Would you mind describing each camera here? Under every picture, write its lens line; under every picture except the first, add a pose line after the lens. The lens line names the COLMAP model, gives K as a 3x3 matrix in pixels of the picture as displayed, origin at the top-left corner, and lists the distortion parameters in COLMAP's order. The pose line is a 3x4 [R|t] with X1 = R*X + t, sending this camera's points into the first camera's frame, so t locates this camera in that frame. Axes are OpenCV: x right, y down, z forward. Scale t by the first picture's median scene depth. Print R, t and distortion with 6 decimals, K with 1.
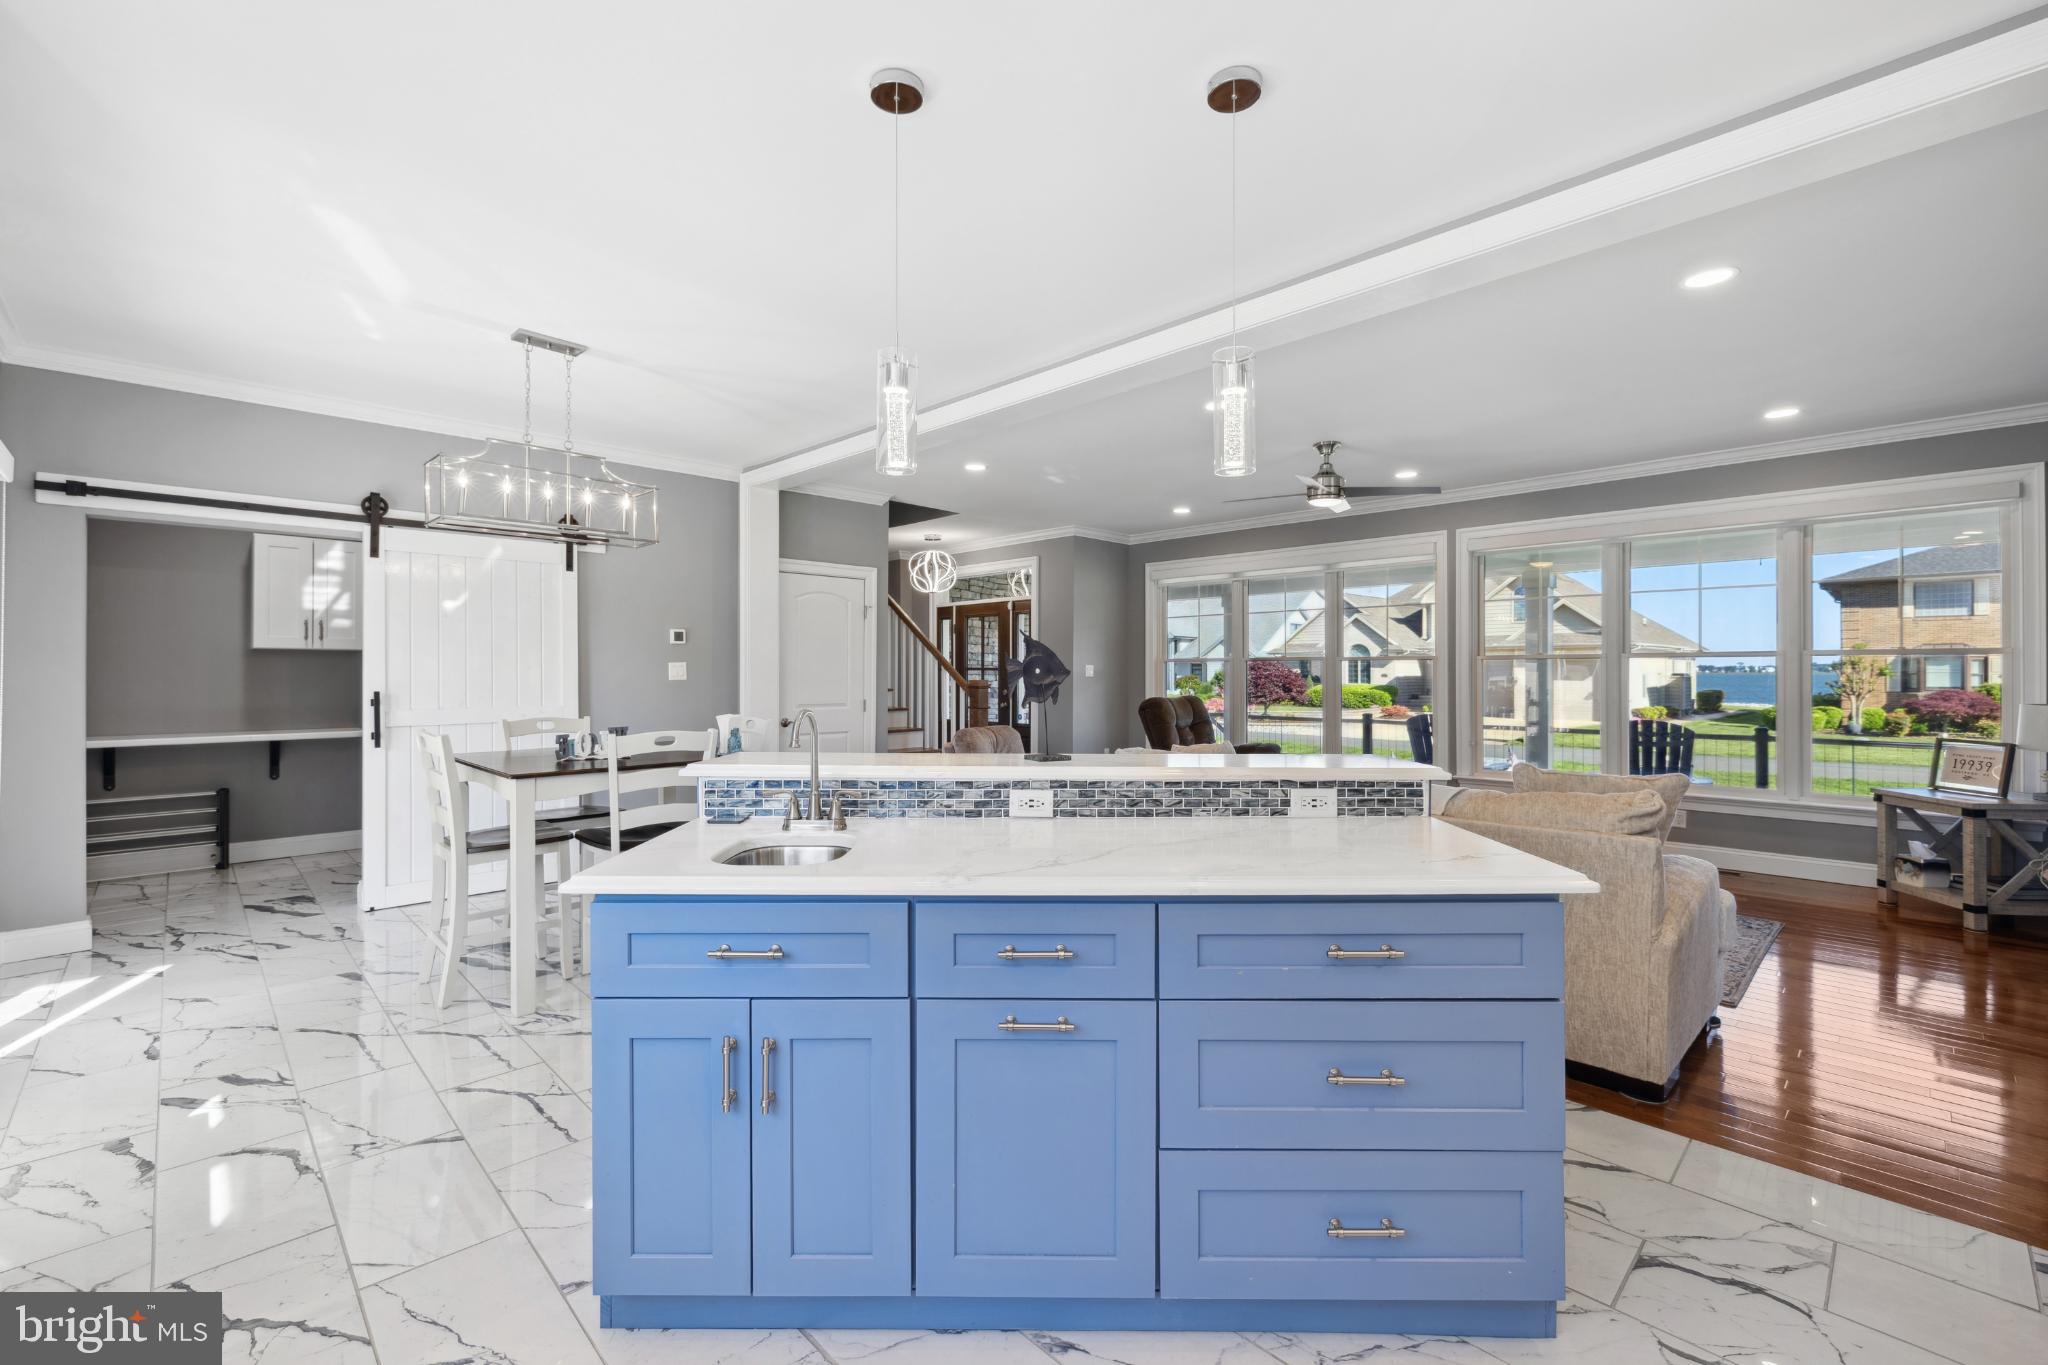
lens RADIAL K [[870.2, 0, 1002.8], [0, 870.2, 687.3], [0, 0, 1]] dist [0.005344, 0.001071]
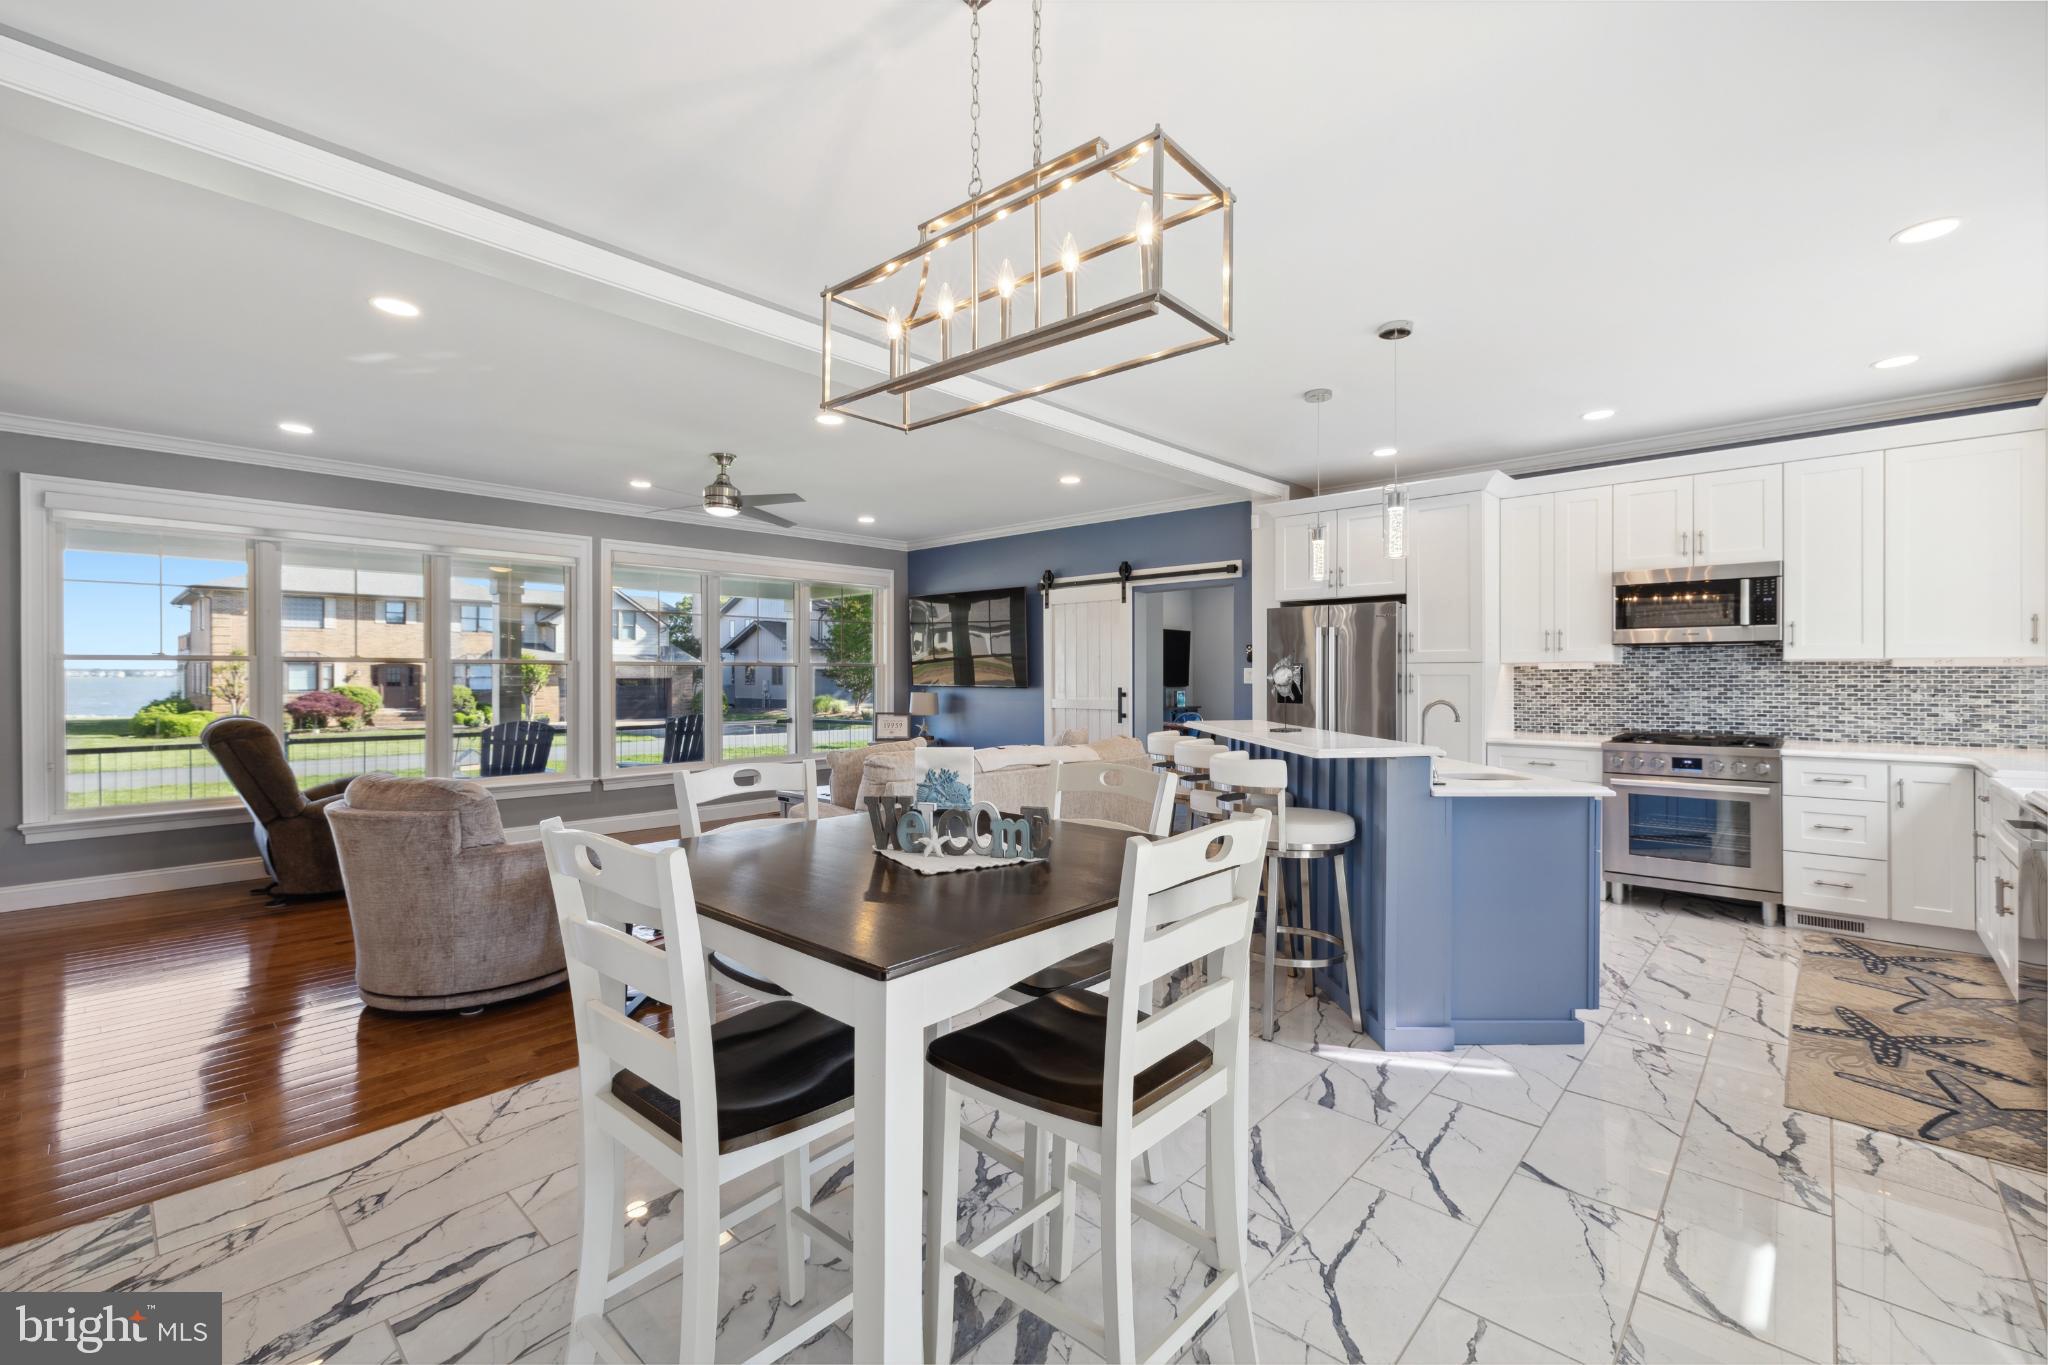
lens RADIAL K [[870.2, 0, 1029.4], [0, 870.2, 679.6], [0, 0, 1]] dist [0.005344, 0.001071]
pose [[-0.069657, -0.002902, 0.997567, -0.536653], [0.016395, 0.999857, 0.004053, -0.010757], [-0.997436, 0.016638, -0.069599, 0.557124]]
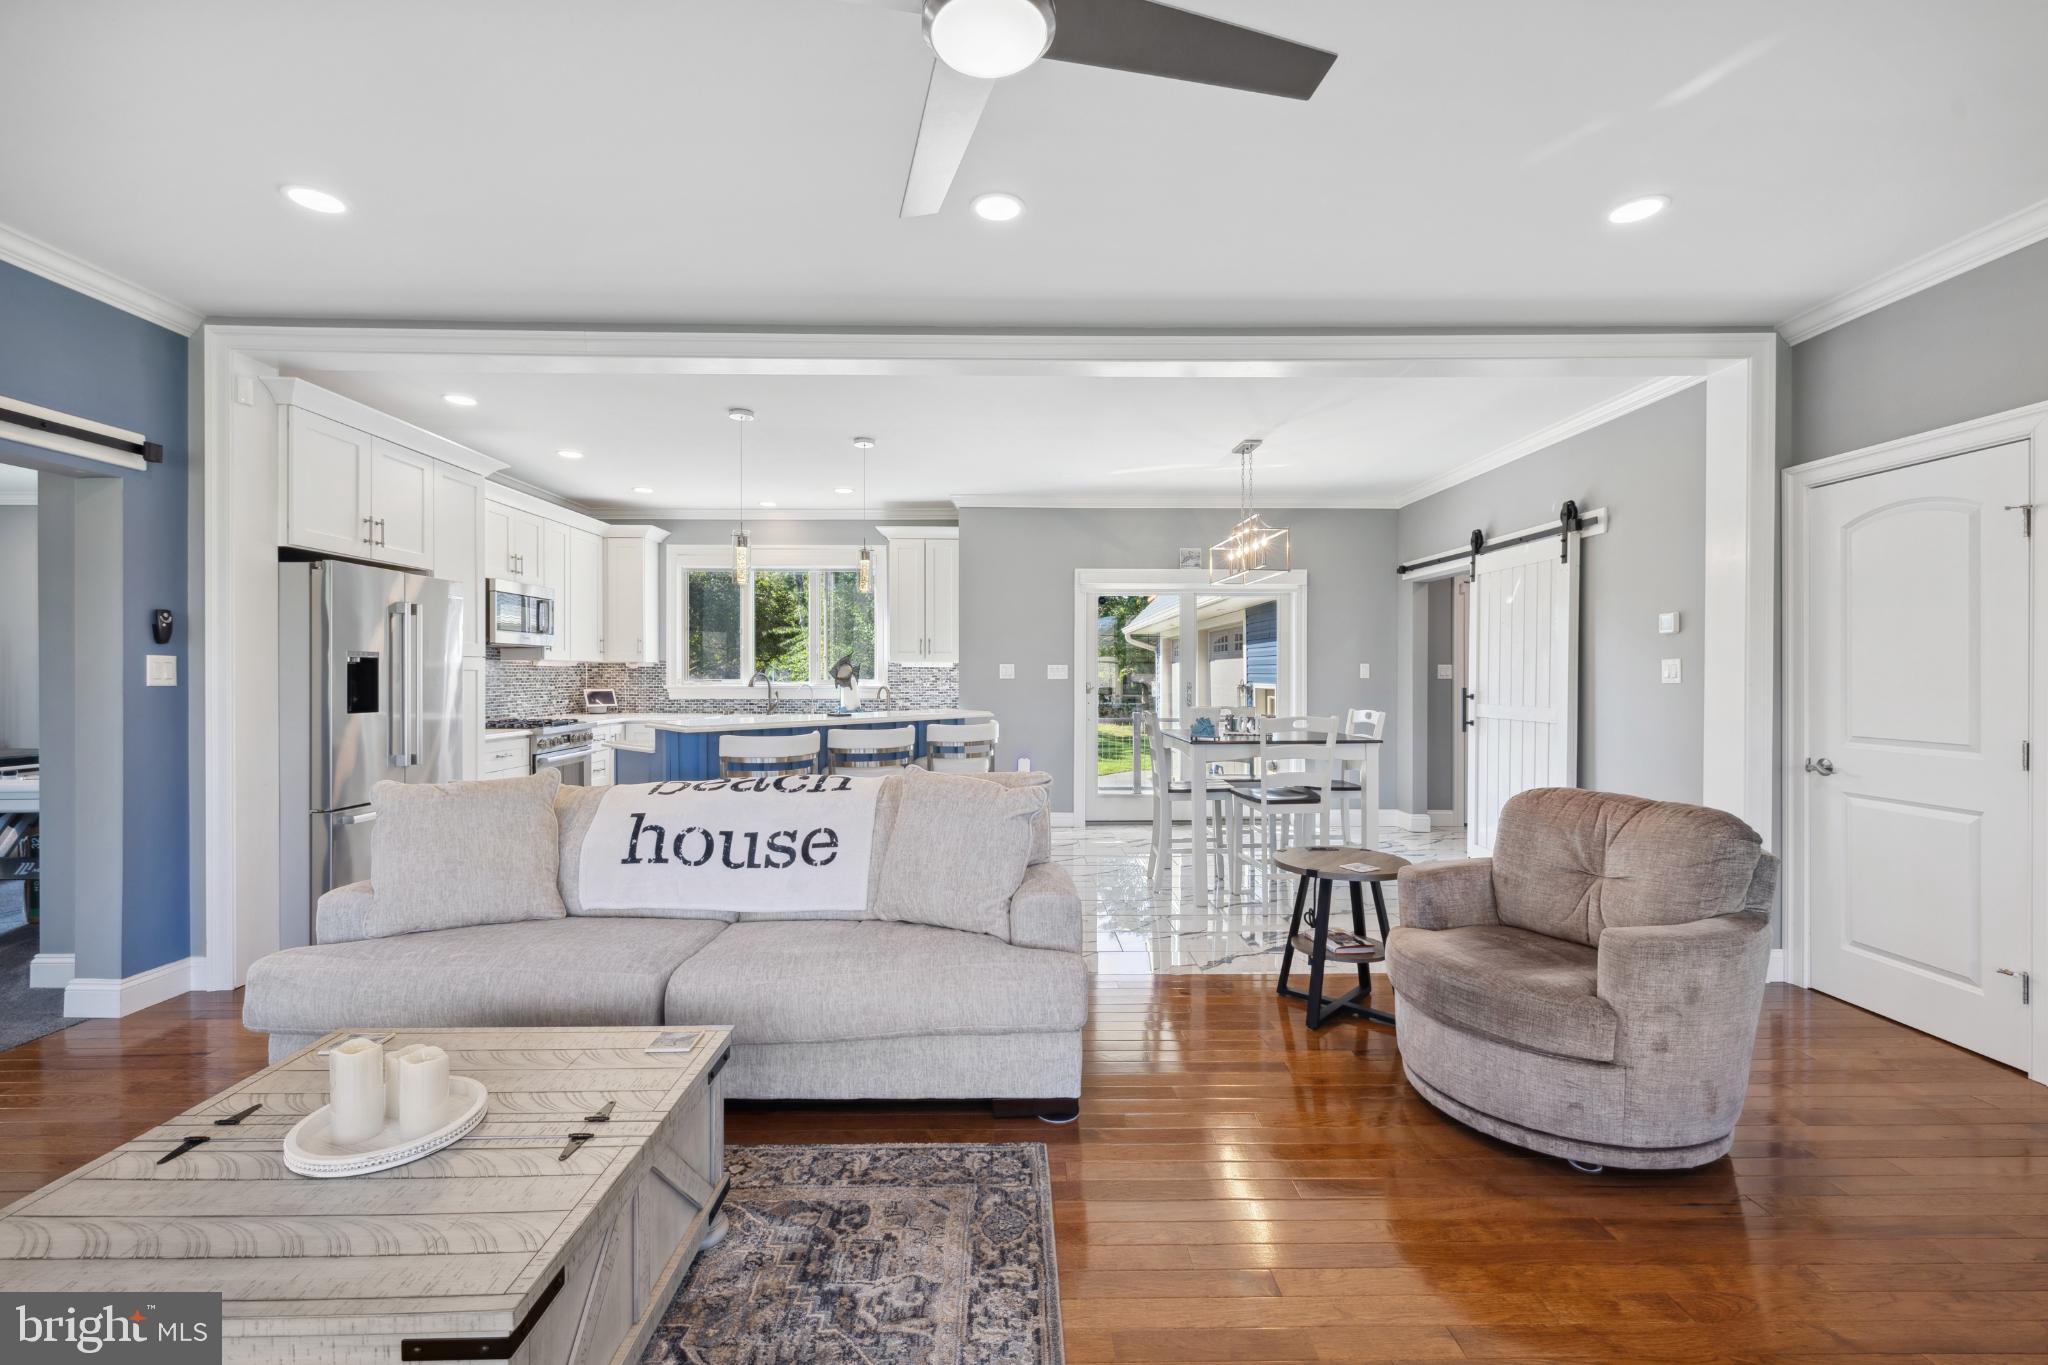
lens RADIAL K [[870.2, 0, 1013.1], [0, 870.2, 675.3], [0, 0, 1]] dist [0.005344, 0.001071]
pose [[-0.681513, 0.001846, -0.731804, 0.441699], [-0.011971, 0.999835, 0.013671, -0.016340], [0.731708, 0.018077, -0.681378, 0.935388]]
